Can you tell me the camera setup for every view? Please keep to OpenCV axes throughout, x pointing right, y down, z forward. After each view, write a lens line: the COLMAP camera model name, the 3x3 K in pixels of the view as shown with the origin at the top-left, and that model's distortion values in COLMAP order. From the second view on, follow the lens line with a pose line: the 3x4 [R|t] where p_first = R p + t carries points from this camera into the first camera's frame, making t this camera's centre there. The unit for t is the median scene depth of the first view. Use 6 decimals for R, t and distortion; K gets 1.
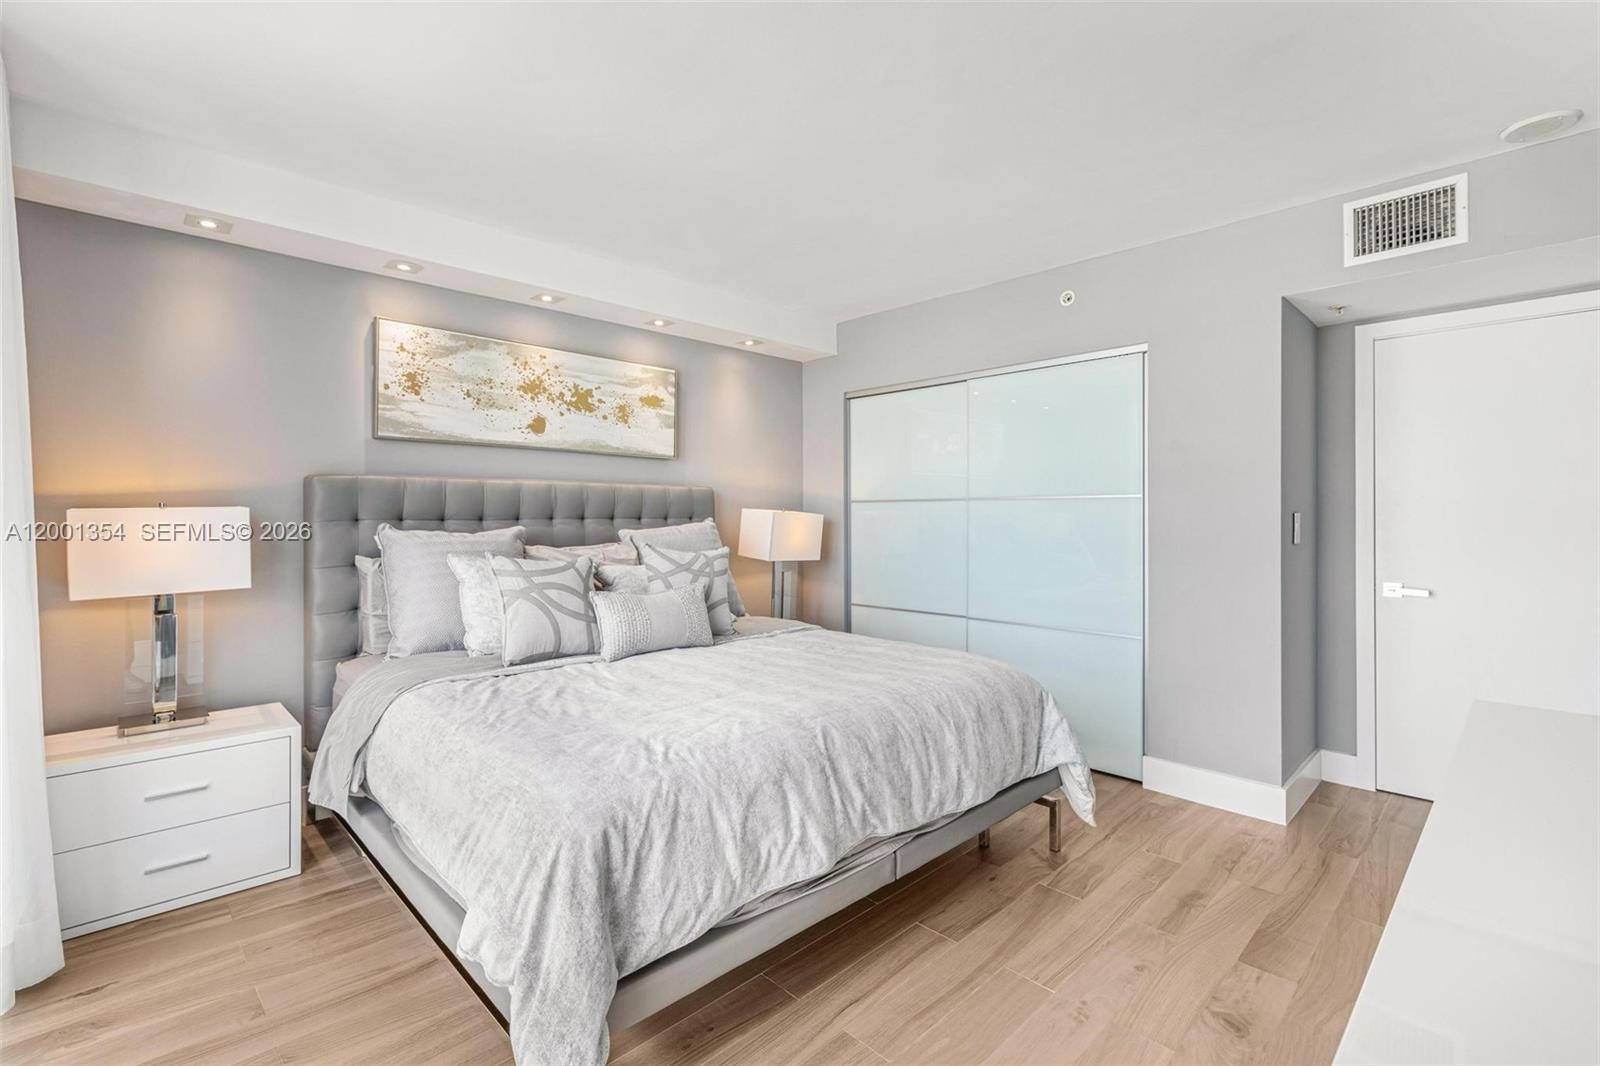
lens RADIAL K [[713.2, 0, 794.5], [0, 713.2, 513.4], [0, 0, 1]] dist [-0.001538, 0.000030]
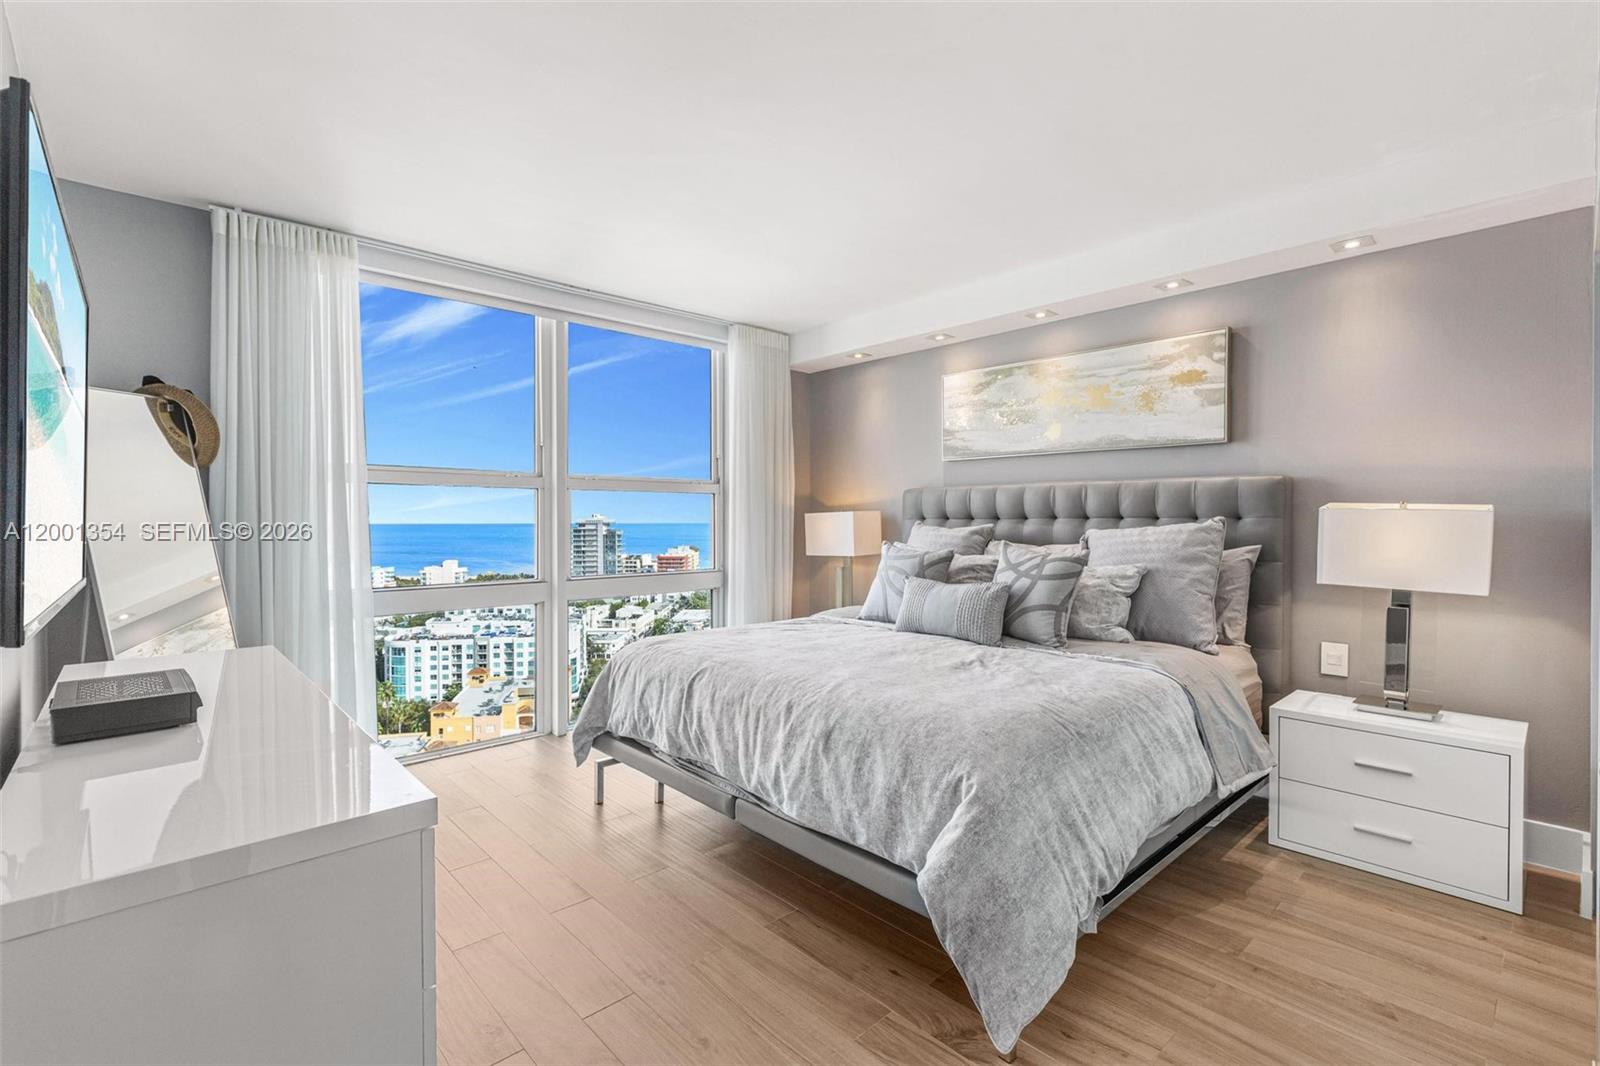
lens RADIAL K [[725.0, 0, 789.3], [0, 725.0, 523.1], [0, 0, 1]] dist [0.000474, -0.000104]
pose [[-0.028105, 0.007941, -0.999573, 0.695761], [0.004831, 0.999958, 0.007808, 0.004522], [0.999593, -0.004609, -0.028142, 0.583566]]
